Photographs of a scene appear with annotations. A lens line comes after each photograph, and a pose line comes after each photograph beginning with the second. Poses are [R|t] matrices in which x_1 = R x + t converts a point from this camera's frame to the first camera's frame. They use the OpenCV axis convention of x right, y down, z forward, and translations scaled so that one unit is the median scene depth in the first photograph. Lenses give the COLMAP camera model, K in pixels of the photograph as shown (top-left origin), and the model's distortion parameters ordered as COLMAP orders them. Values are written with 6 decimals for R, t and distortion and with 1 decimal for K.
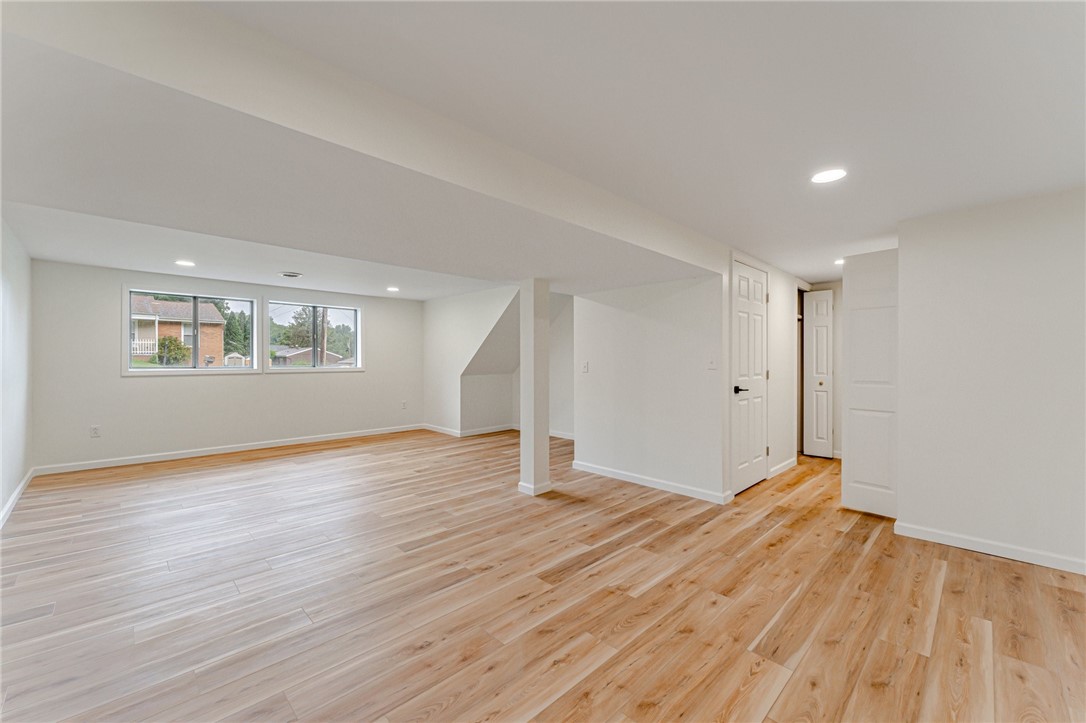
lens RADIAL K [[435.4, 0, 544.3], [0, 435.4, 358.8], [0, 0, 1]] dist [0.000247, 0.000564]
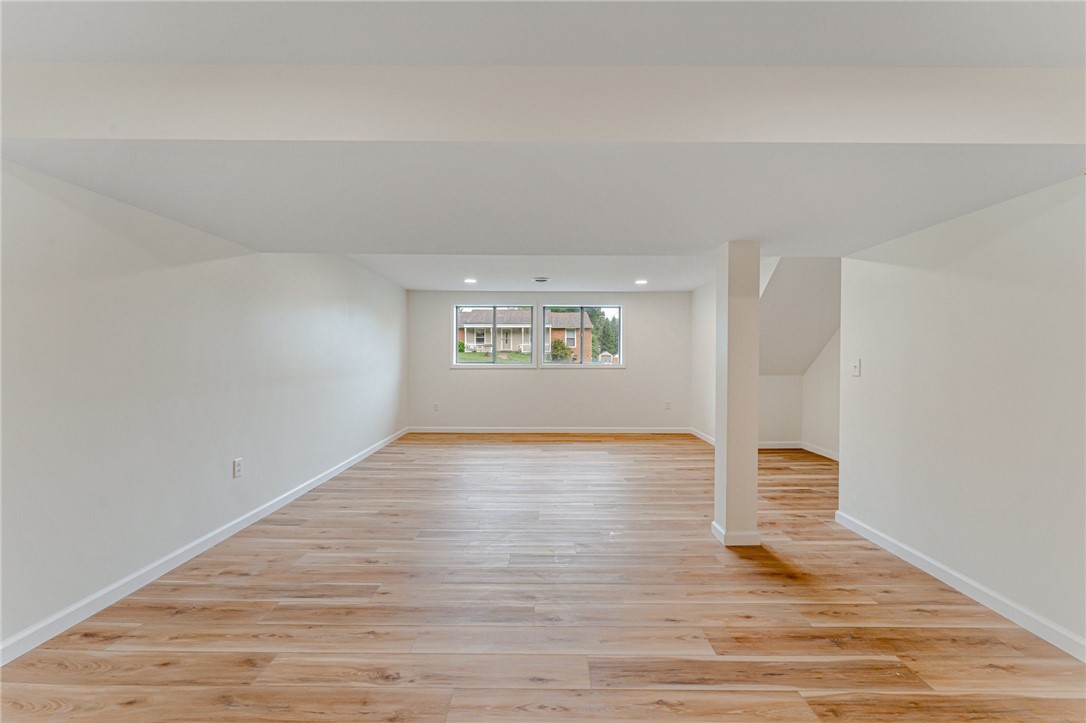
lens RADIAL K [[435.4, 0, 543.5], [0, 435.4, 362.3], [0, 0, 1]] dist [0.000247, 0.000564]
pose [[0.708253, 0.008565, -0.705907, 0.252824], [0.001220, 0.999910, 0.013356, 0.002493], [0.705958, -0.010321, 0.708179, 0.266617]]
